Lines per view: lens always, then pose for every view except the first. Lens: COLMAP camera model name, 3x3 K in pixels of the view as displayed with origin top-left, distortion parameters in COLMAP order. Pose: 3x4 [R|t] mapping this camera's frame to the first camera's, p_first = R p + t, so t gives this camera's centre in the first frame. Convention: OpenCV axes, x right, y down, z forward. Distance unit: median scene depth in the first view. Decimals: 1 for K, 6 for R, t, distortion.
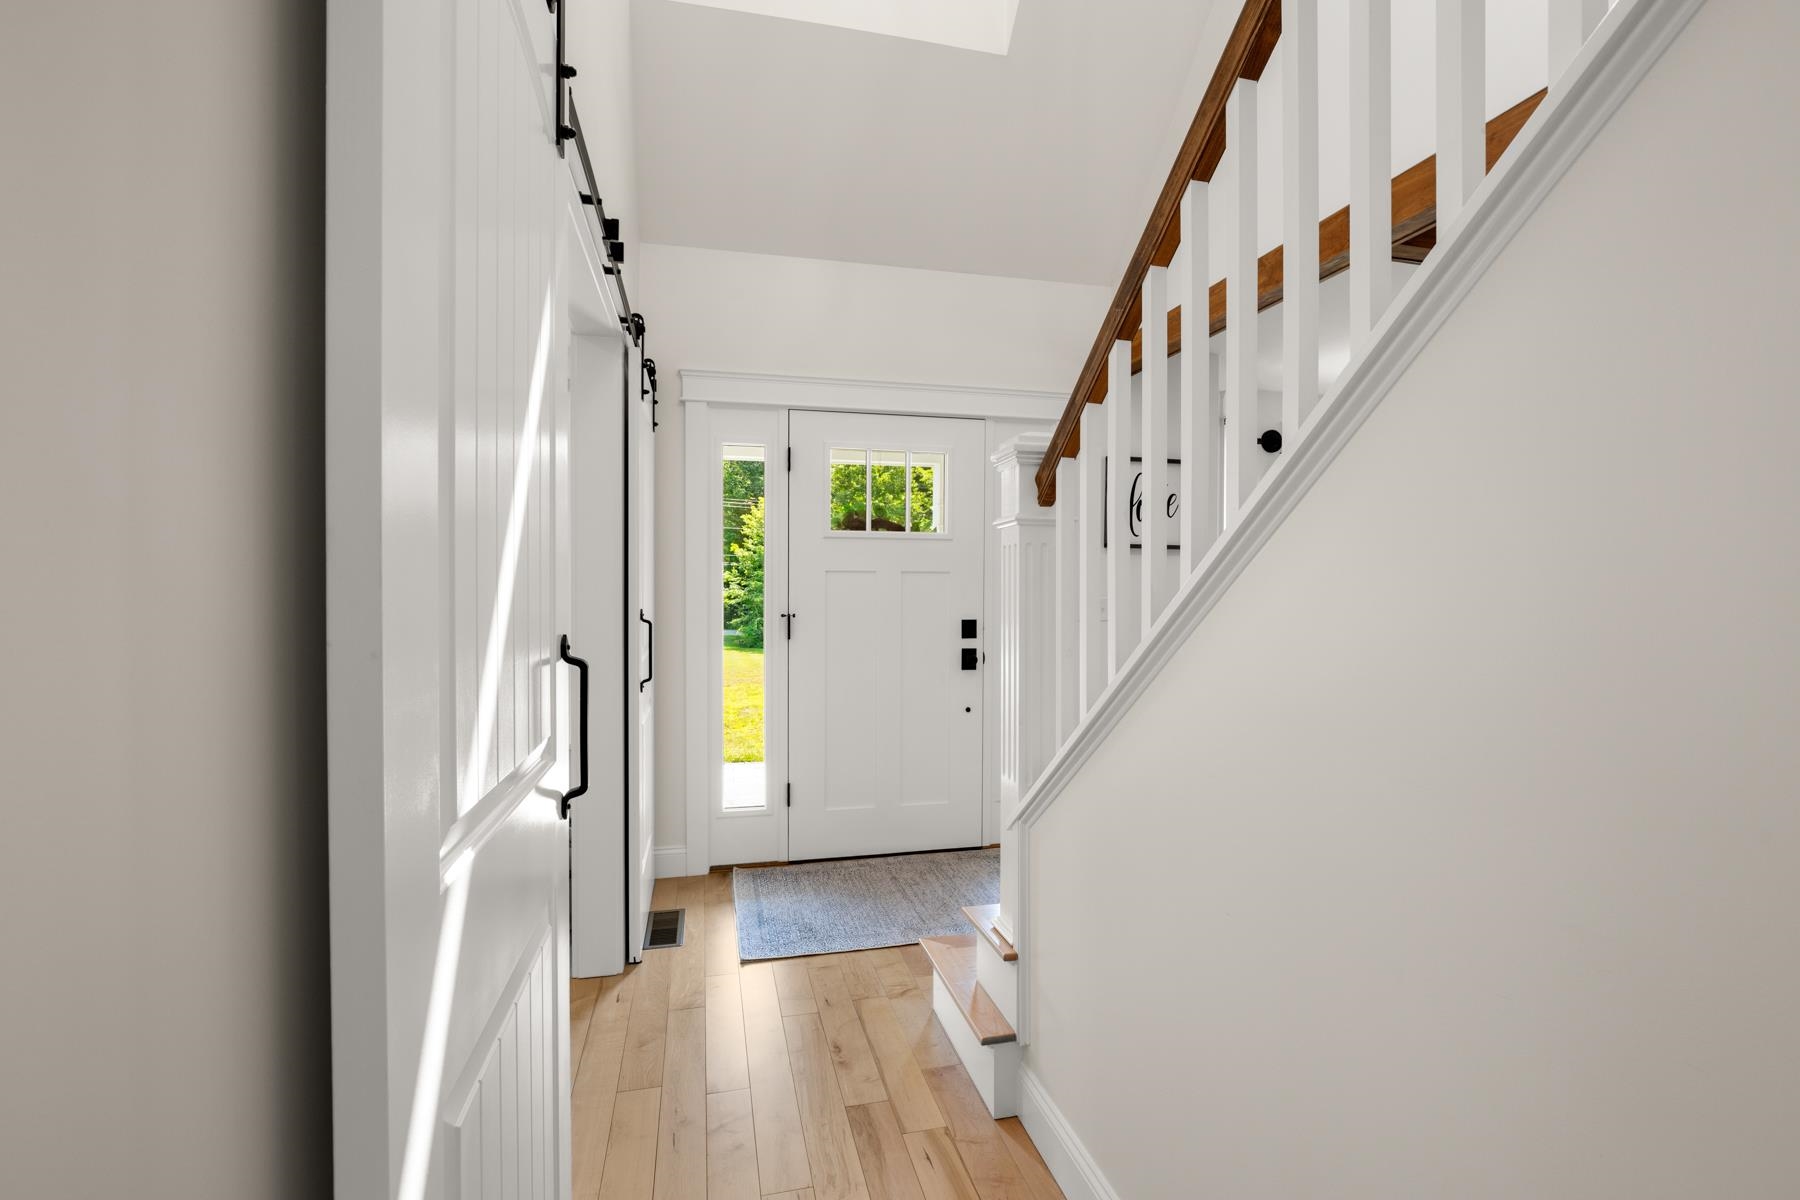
lens RADIAL K [[809.6, 0, 900.0], [0, 809.6, 600.0], [0, 0, 1]] dist [0.000511, -0.000057]
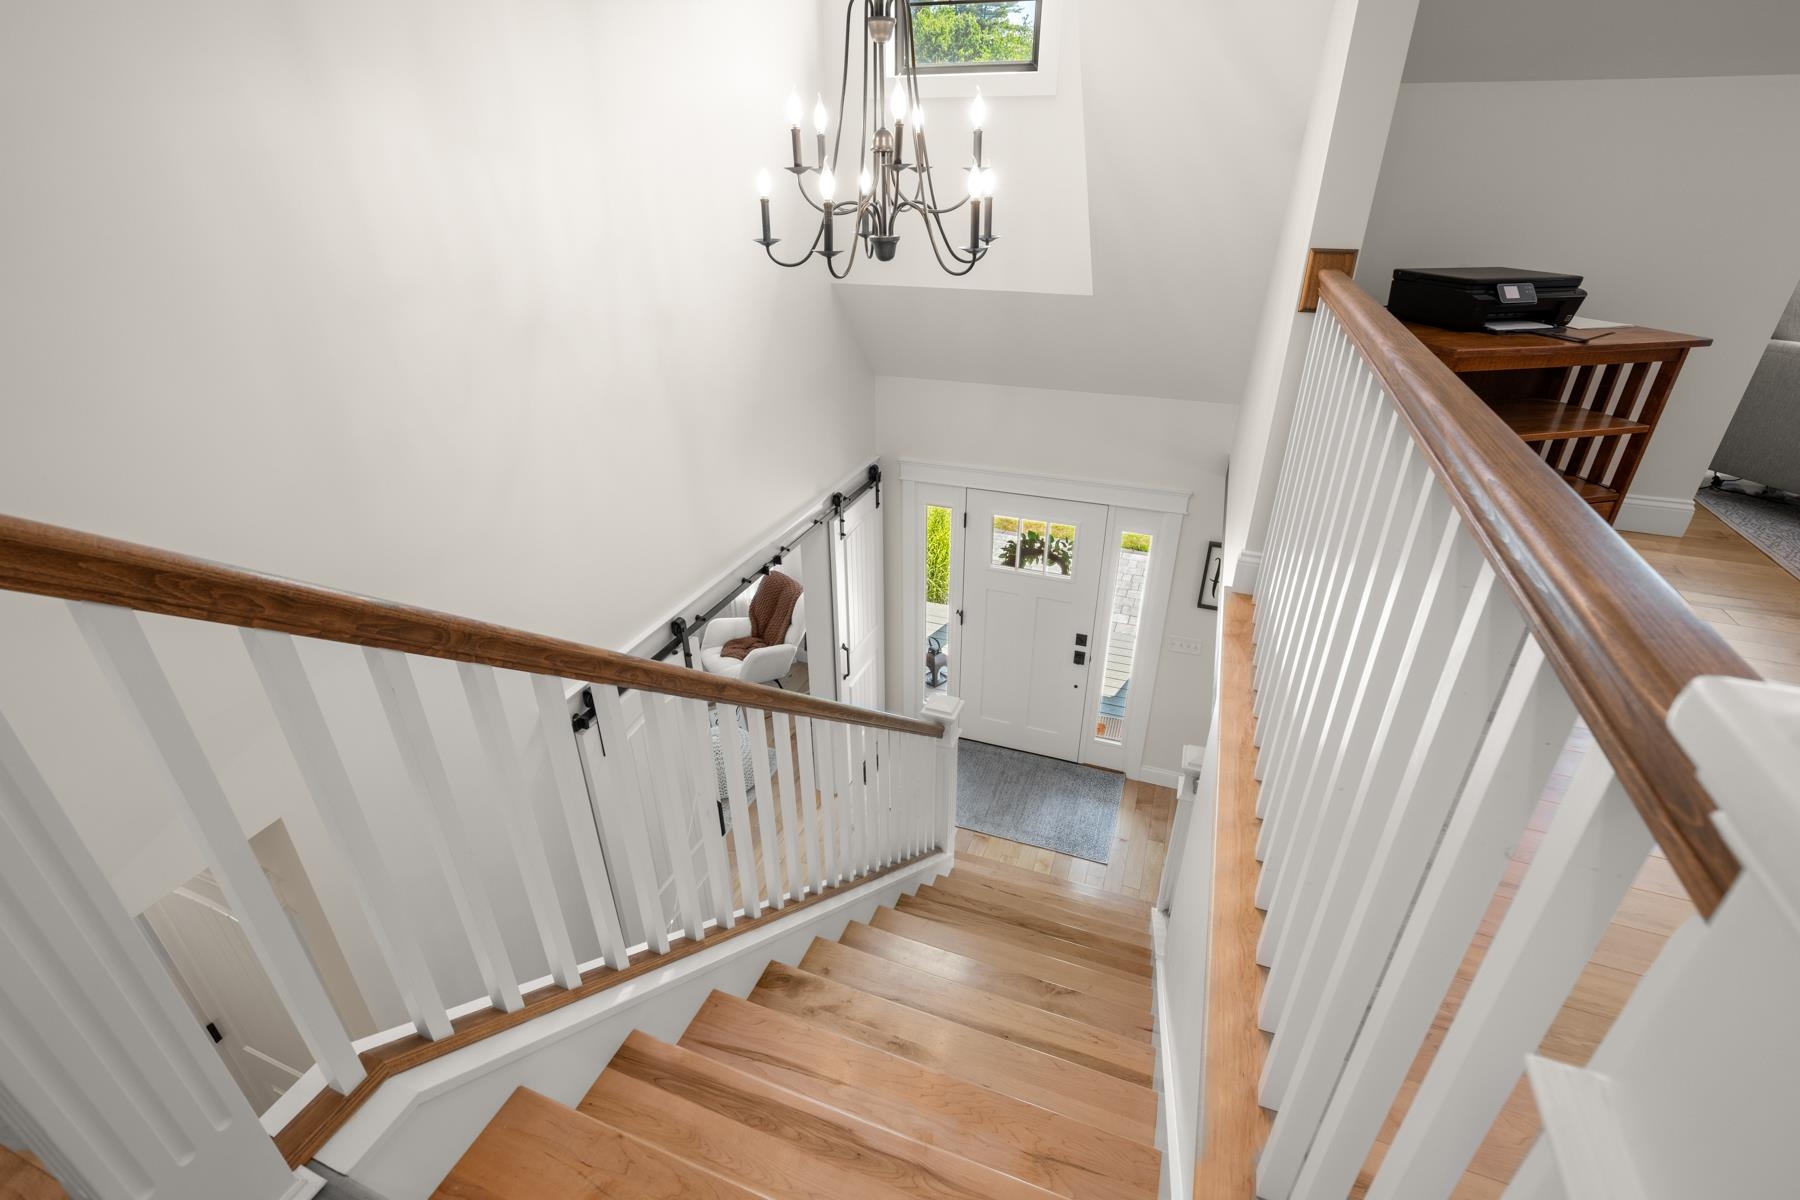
lens RADIAL K [[841.4, 0, 902.5], [0, 841.4, 554.5], [0, 0, 1]] dist [-0.001080, -0.000087]
pose [[0.829311, 0.238198, -0.505475, 0.573056], [-0.004891, 0.907652, 0.419695, -0.771150], [0.558766, -0.345585, 0.753891, -0.272045]]
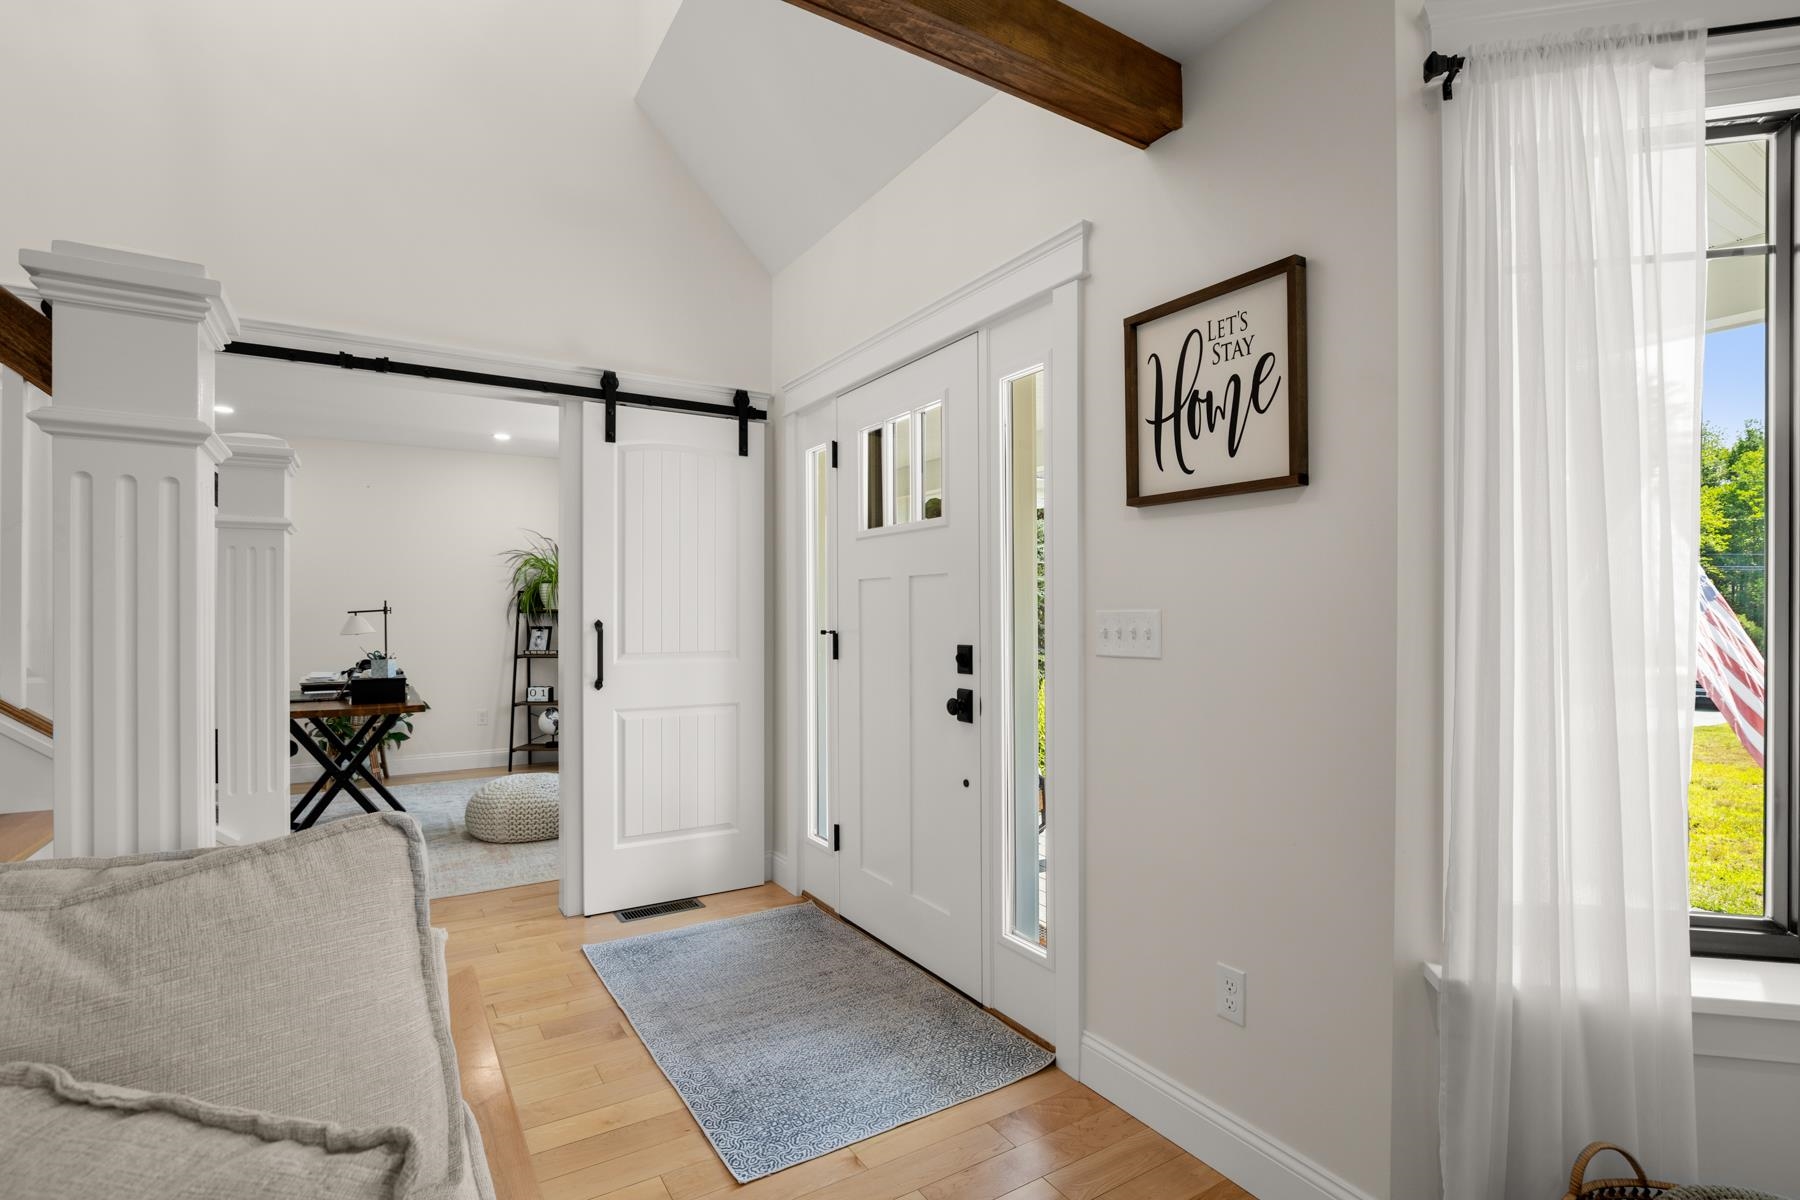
lens RADIAL K [[860.6, 0, 907.3], [0, 860.6, 602.9], [0, 0, 1]] dist [-0.000122, 0.000659]
pose [[0.320274, -0.009504, -0.947277, 0.767885], [-0.002993, 0.999935, -0.011044, -0.002208], [0.947320, 0.006372, 0.320225, 0.772714]]
